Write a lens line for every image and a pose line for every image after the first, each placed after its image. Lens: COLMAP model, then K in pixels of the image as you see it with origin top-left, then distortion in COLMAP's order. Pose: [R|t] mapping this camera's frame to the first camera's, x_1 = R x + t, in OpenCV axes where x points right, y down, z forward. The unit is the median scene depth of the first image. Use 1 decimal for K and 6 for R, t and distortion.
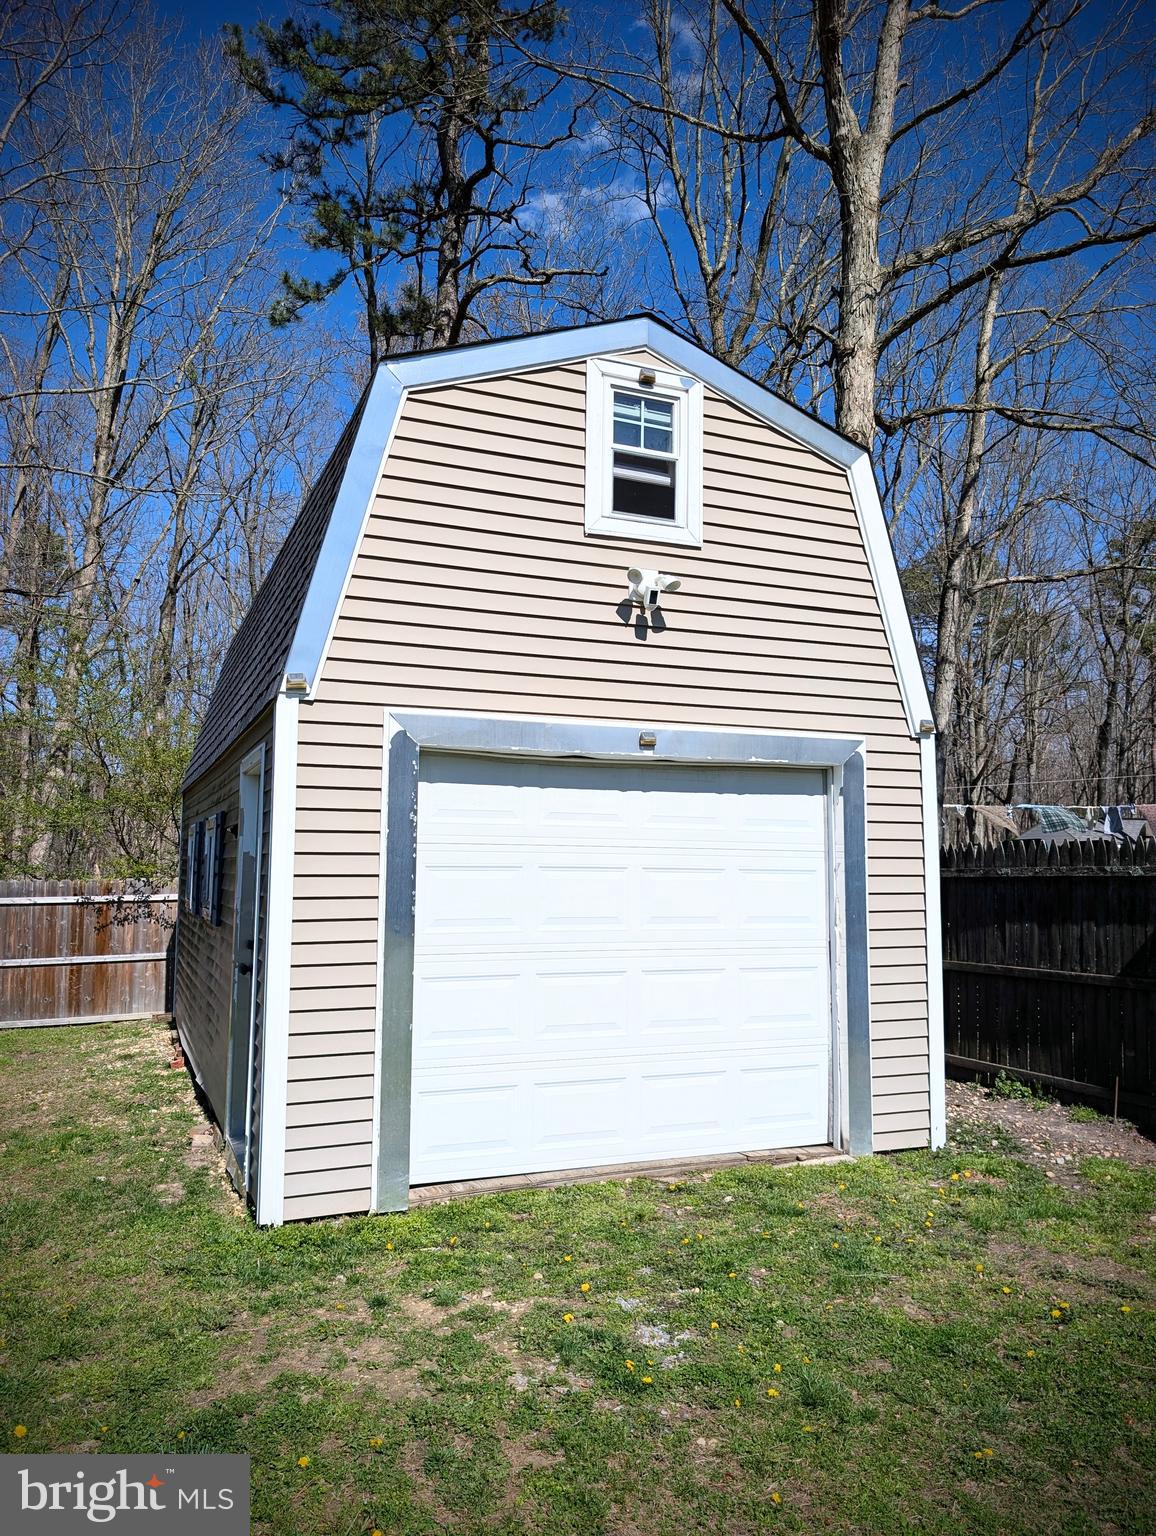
lens RADIAL K [[1082.9, 0, 580.1], [0, 1082.9, 767.0], [0, 0, 1]] dist [-0.002507, -0.000419]
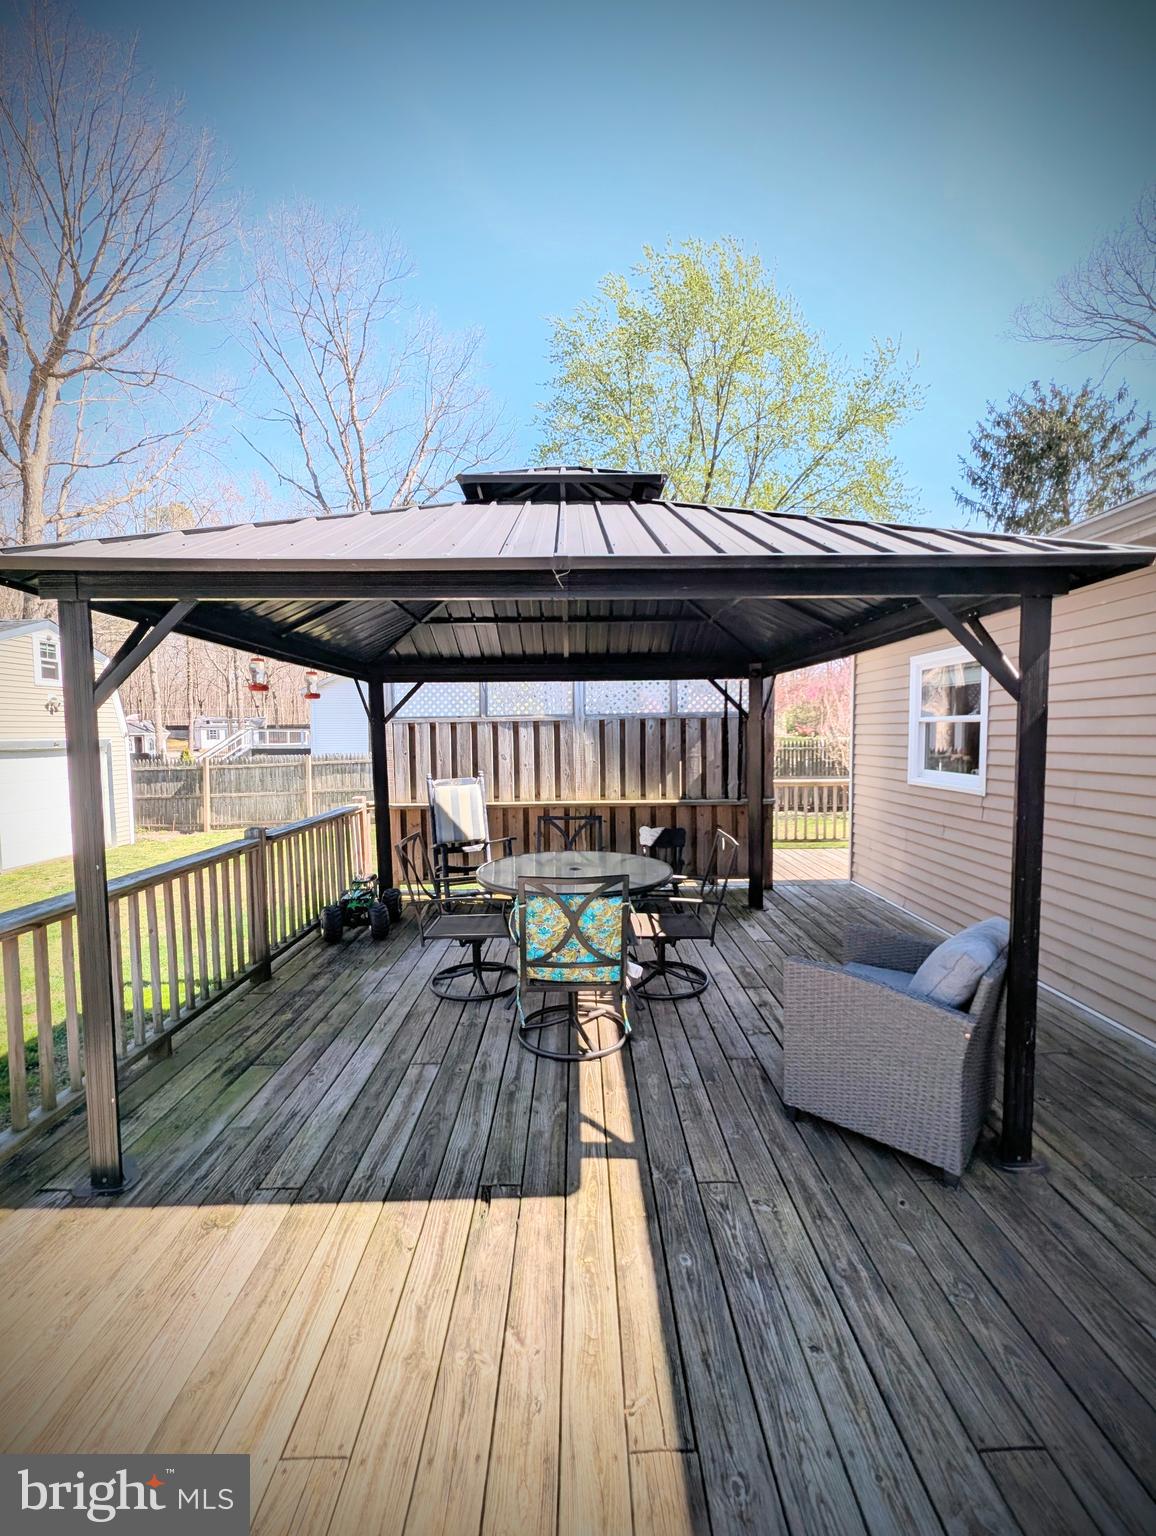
lens RADIAL K [[632.0, 0, 580.3], [0, 632.0, 766.2], [0, 0, 1]] dist [-0.003246, -0.000947]
pose [[0.388768, -0.059693, 0.919400, -1.167356], [-0.069723, 0.993131, 0.093962, -0.261486], [-0.918694, -0.100633, 0.381936, -1.389266]]
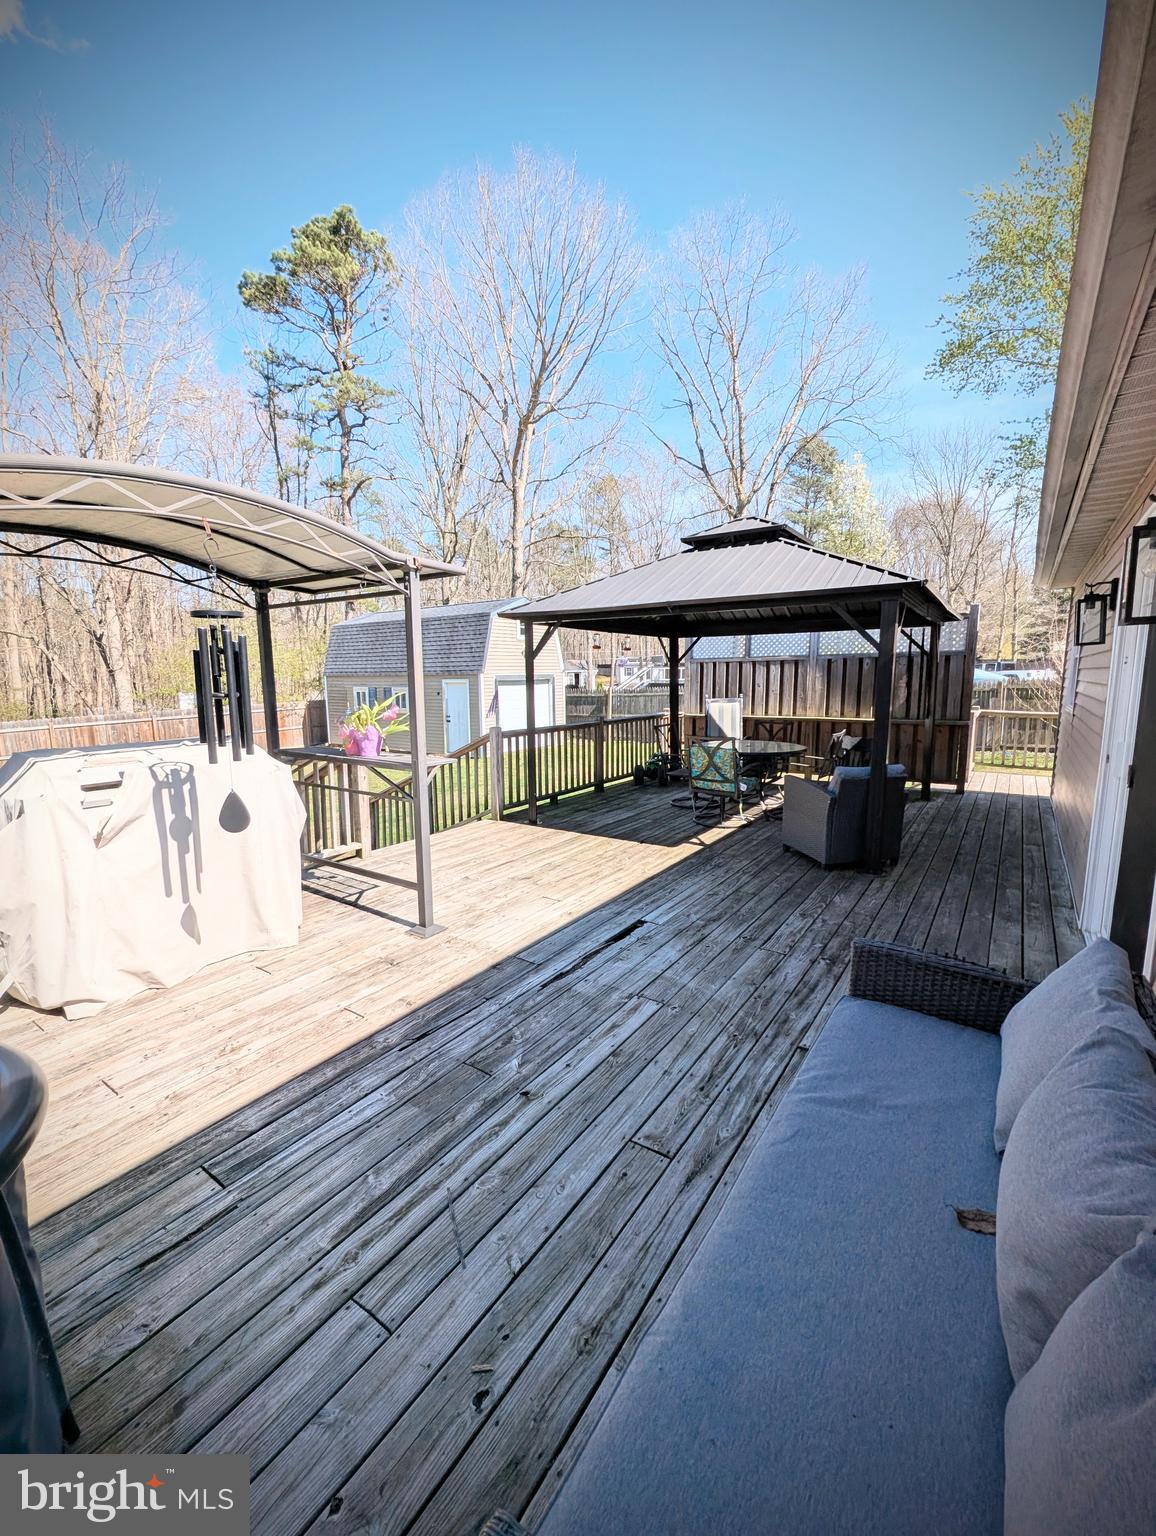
lens RADIAL K [[632.0, 0, 576.7], [0, 632.0, 762.0], [0, 0, 1]] dist [-0.003246, -0.000947]
pose [[0.851377, -0.088608, 0.517016, -1.451826], [-0.029610, 0.975940, 0.216020, -0.307051], [-0.523718, -0.199223, 0.828269, -1.962759]]
